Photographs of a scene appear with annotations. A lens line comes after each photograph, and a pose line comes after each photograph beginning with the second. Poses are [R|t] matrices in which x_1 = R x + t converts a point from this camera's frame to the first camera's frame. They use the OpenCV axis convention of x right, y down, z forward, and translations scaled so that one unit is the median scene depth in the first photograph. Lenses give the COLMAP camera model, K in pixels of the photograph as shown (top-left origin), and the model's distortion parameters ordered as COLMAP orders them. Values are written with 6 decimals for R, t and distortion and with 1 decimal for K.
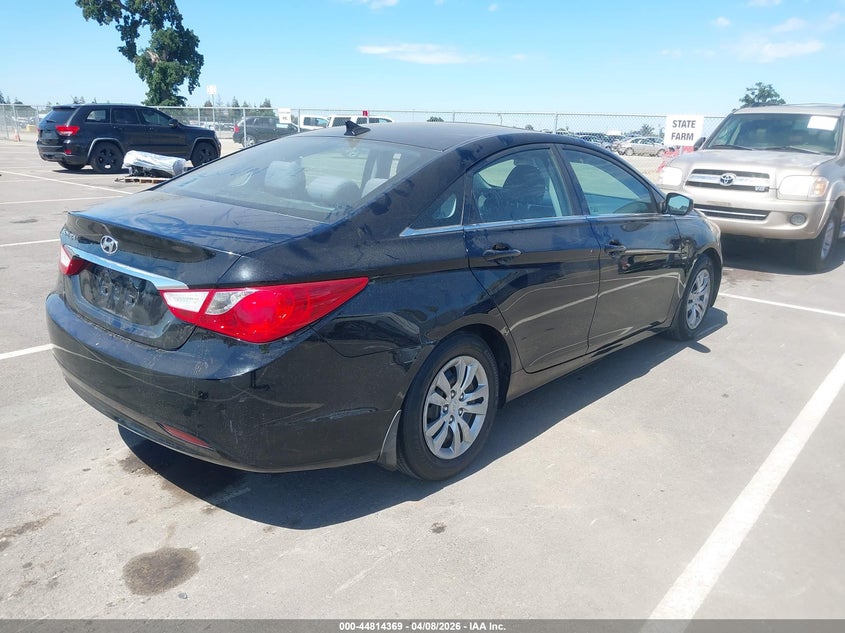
lens RADIAL K [[676.0, 0, 422.5], [0, 676.0, 316.5], [0, 0, 1]] dist [-0.002149, -0.001605]
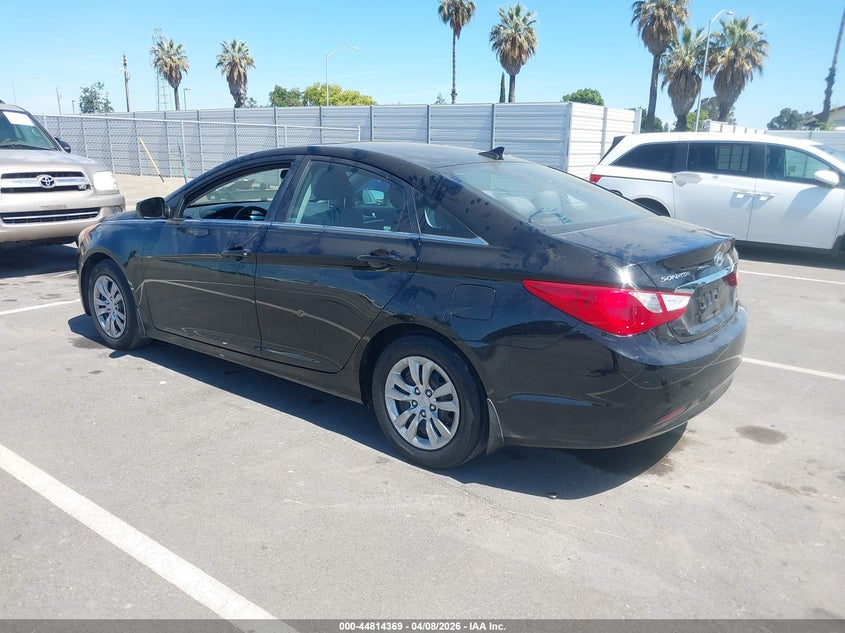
lens RADIAL K [[693.0, 0, 422.5], [0, 693.0, 316.5], [0, 0, 1]] dist [0.009065, 0.006833]
pose [[-0.059316, -0.274643, 0.959715, -0.593729], [0.243824, 0.928302, 0.280723, -0.177991], [-0.968004, 0.250653, 0.011901, 0.540127]]
